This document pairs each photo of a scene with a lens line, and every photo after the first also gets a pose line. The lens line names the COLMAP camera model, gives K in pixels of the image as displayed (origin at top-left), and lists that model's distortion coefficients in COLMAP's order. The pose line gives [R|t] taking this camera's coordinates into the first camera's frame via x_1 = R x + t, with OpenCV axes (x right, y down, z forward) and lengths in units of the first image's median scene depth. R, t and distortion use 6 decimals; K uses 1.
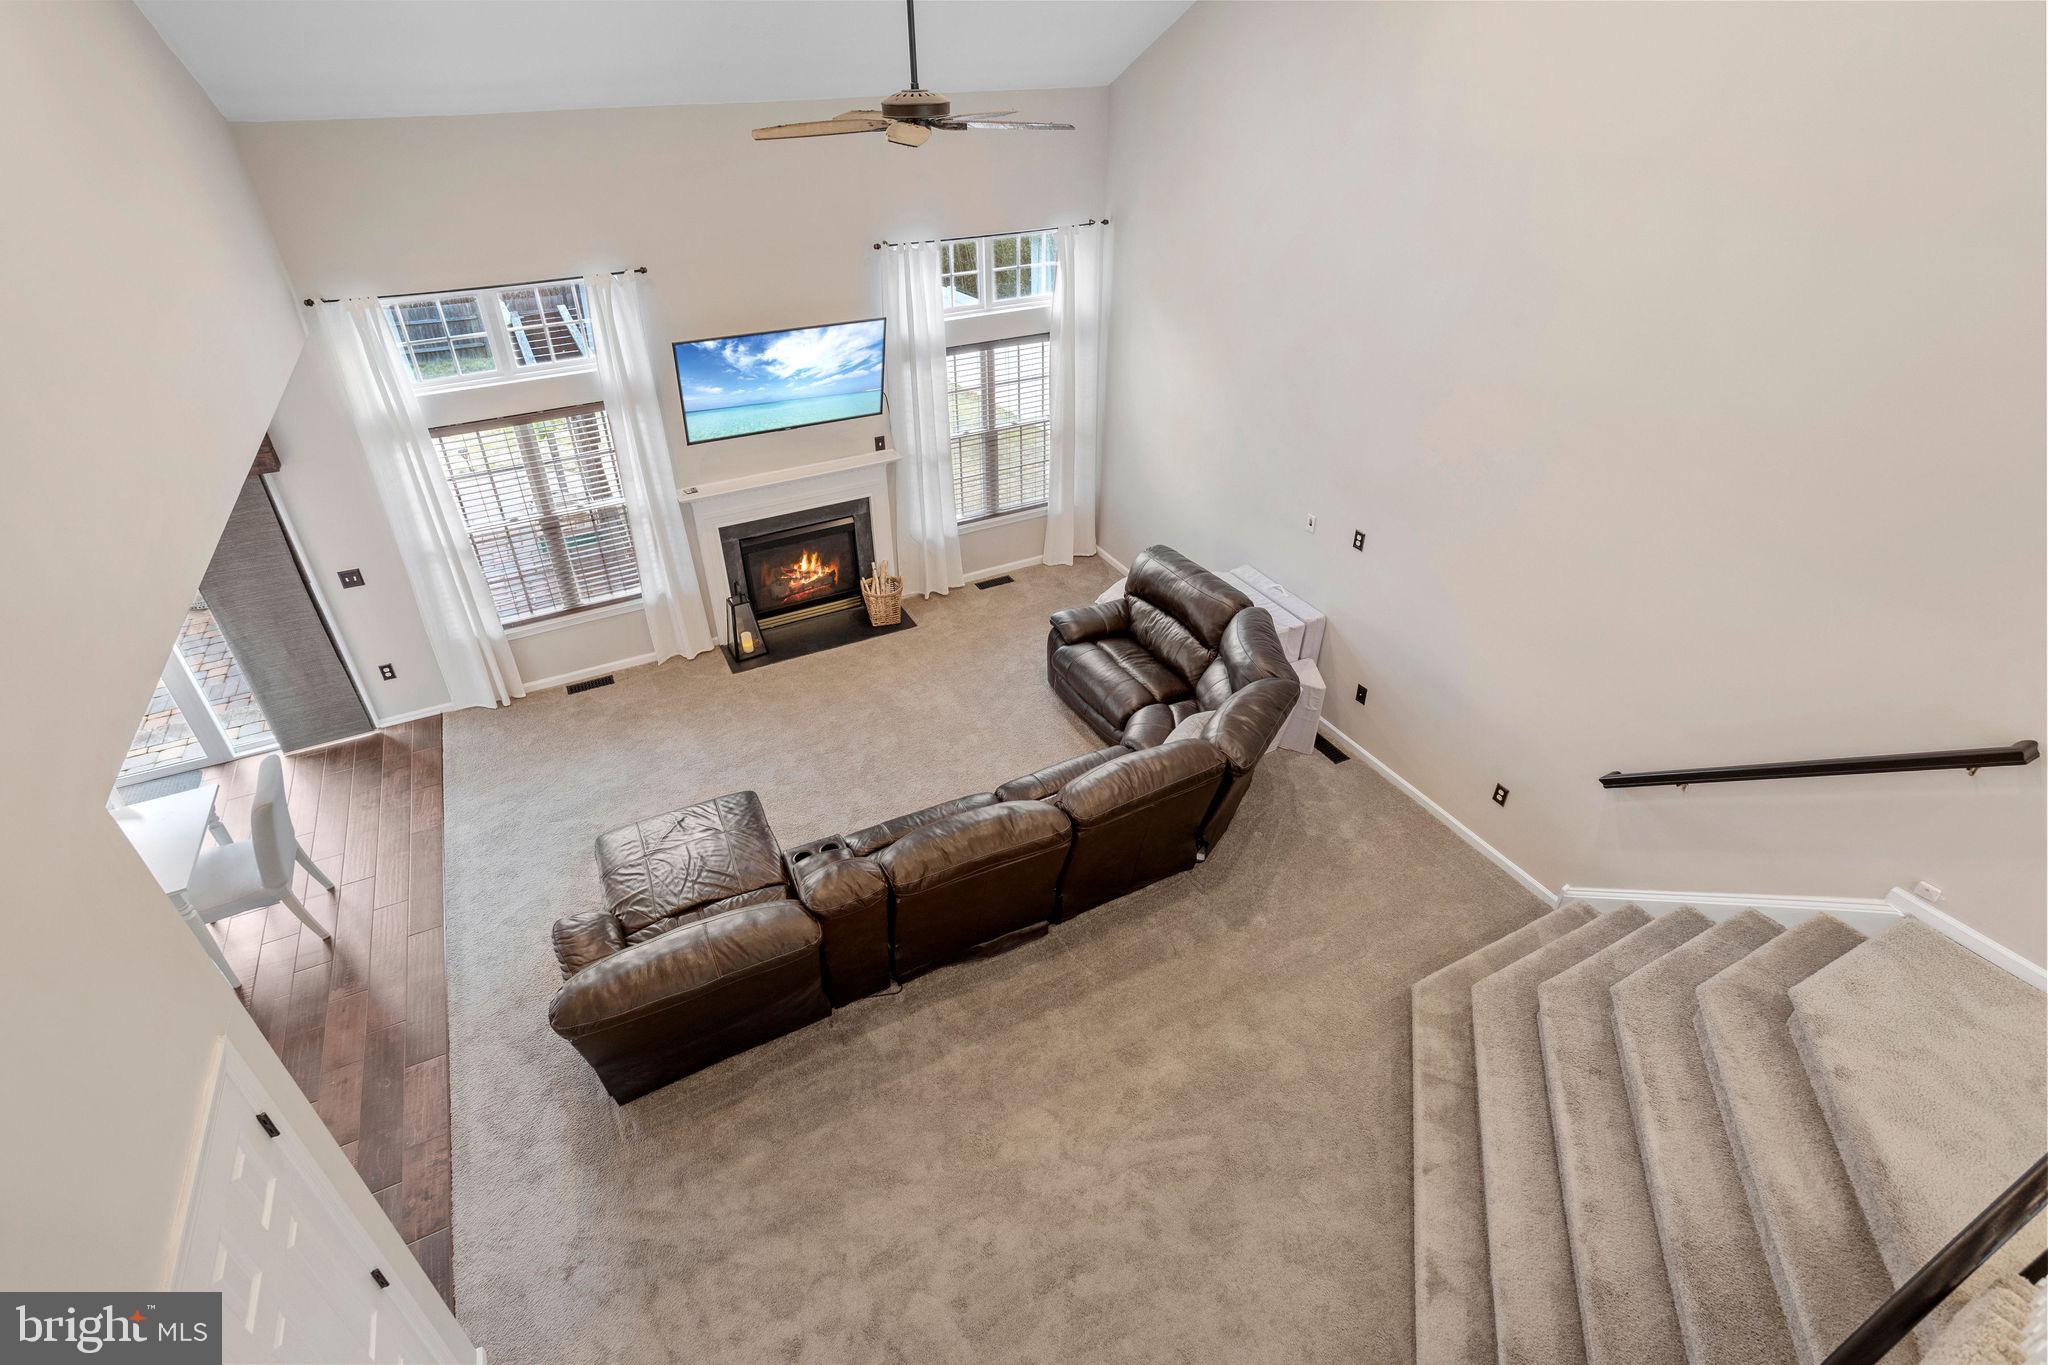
lens RADIAL K [[982.5, 0, 1016.7], [0, 982.5, 654.6], [0, 0, 1]] dist [-0.043312, 0.030952]
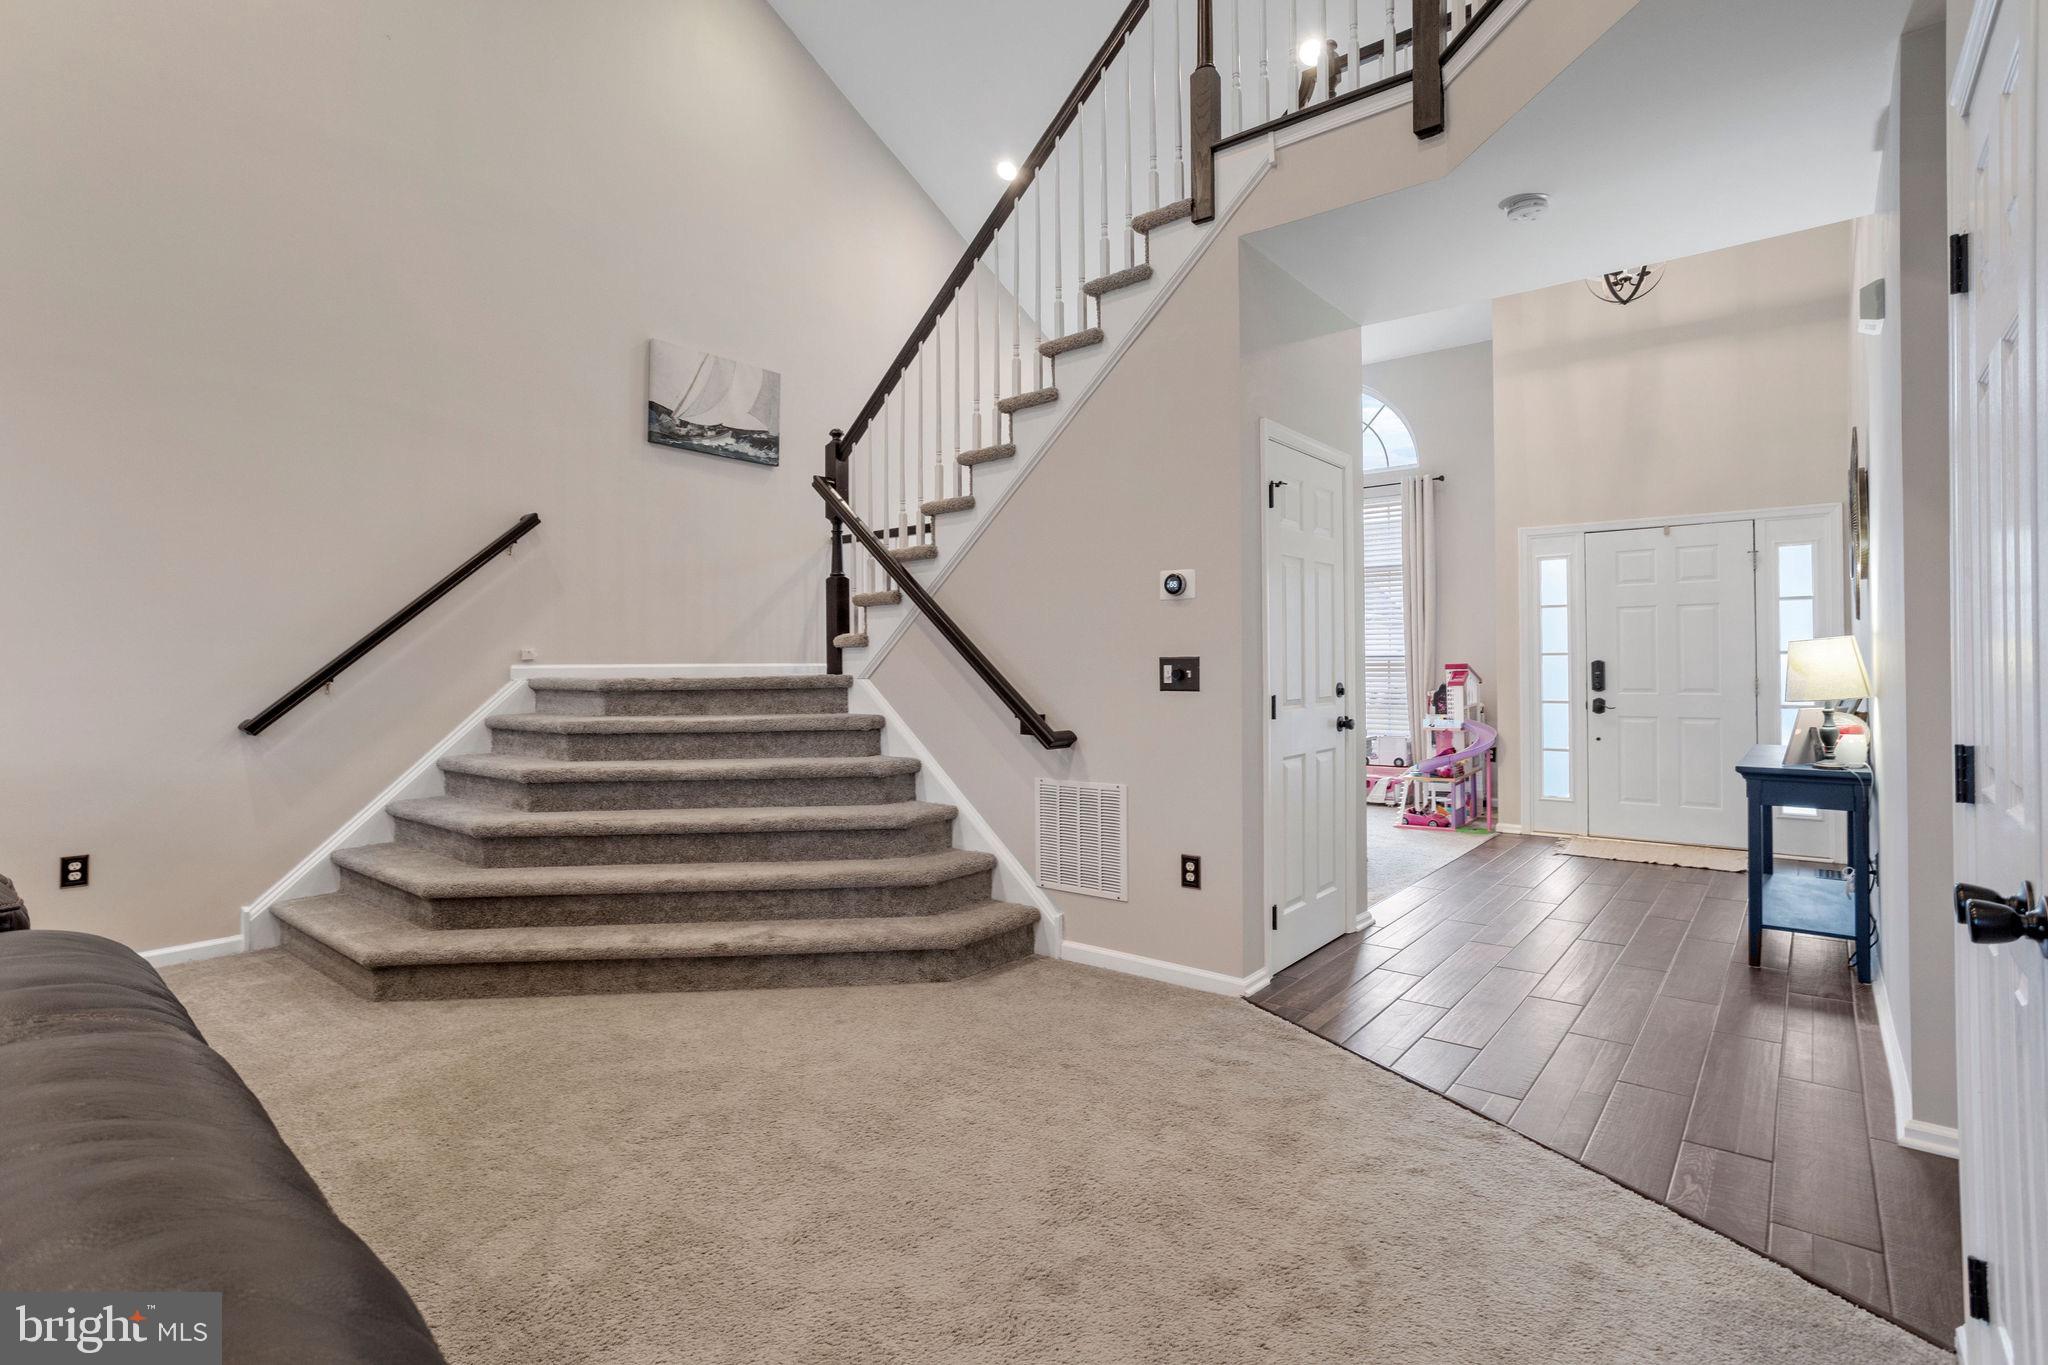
lens RADIAL K [[982.5, 0, 1016.7], [0, 982.5, 654.6], [0, 0, 1]] dist [-0.043312, 0.030952]
pose [[-0.396185, 0.010954, 0.918105, -0.478374], [0.506749, 0.836452, 0.208695, 0.256686], [-0.765665, 0.547931, -0.336941, 0.781348]]
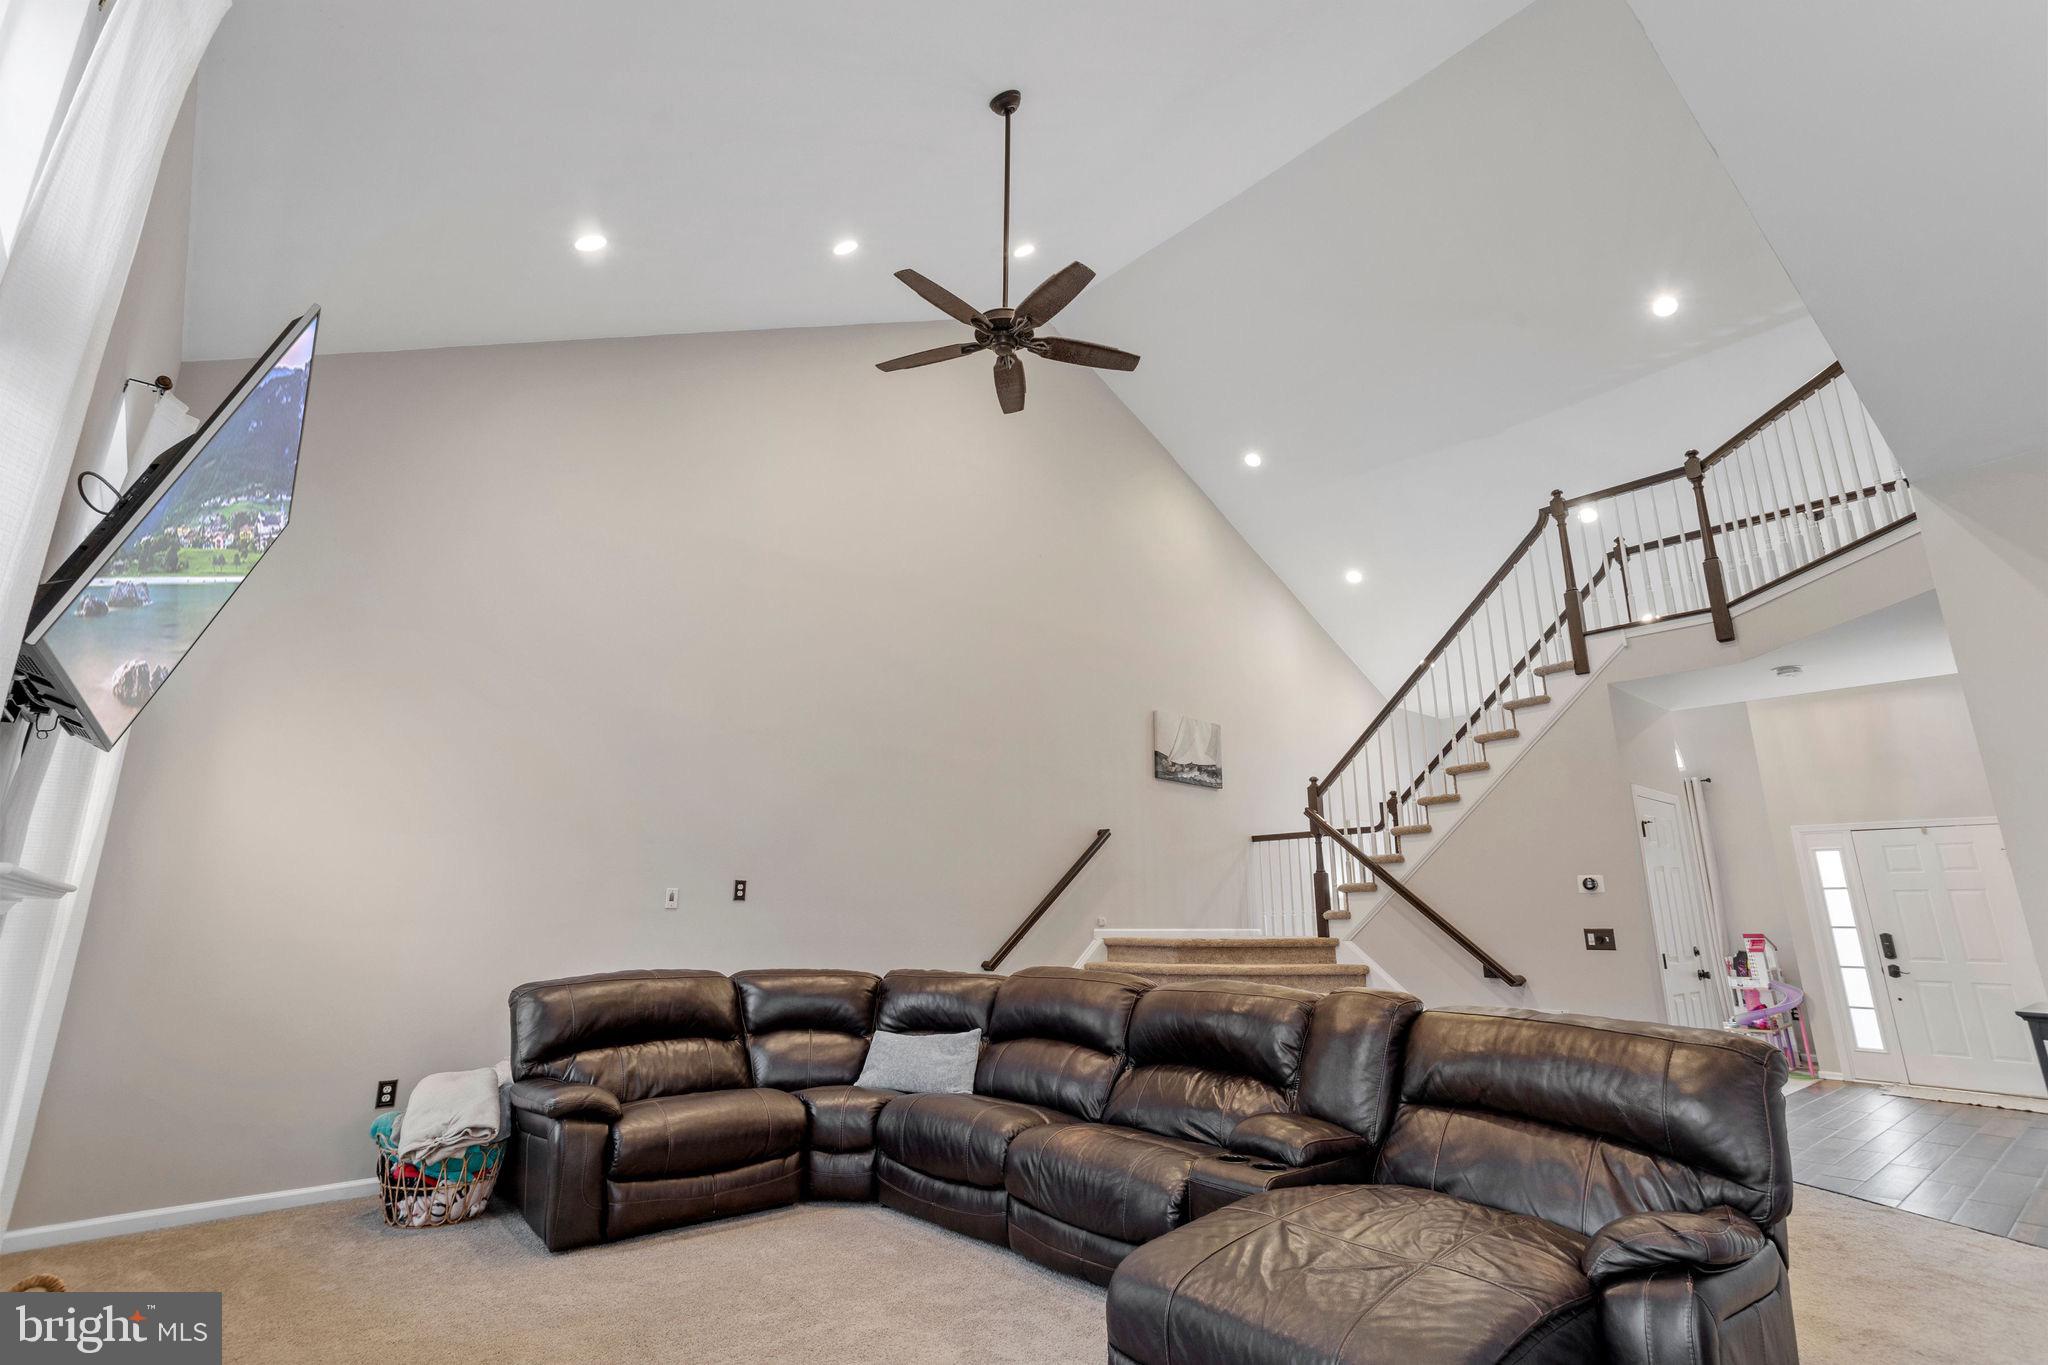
lens RADIAL K [[982.5, 0, 1016.7], [0, 982.5, 654.6], [0, 0, 1]] dist [-0.043312, 0.030952]
pose [[-0.237735, 0.257479, 0.936582, -0.936854], [0.524352, 0.845681, -0.099392, -0.106147], [-0.817641, 0.467470, -0.336057, 1.326388]]
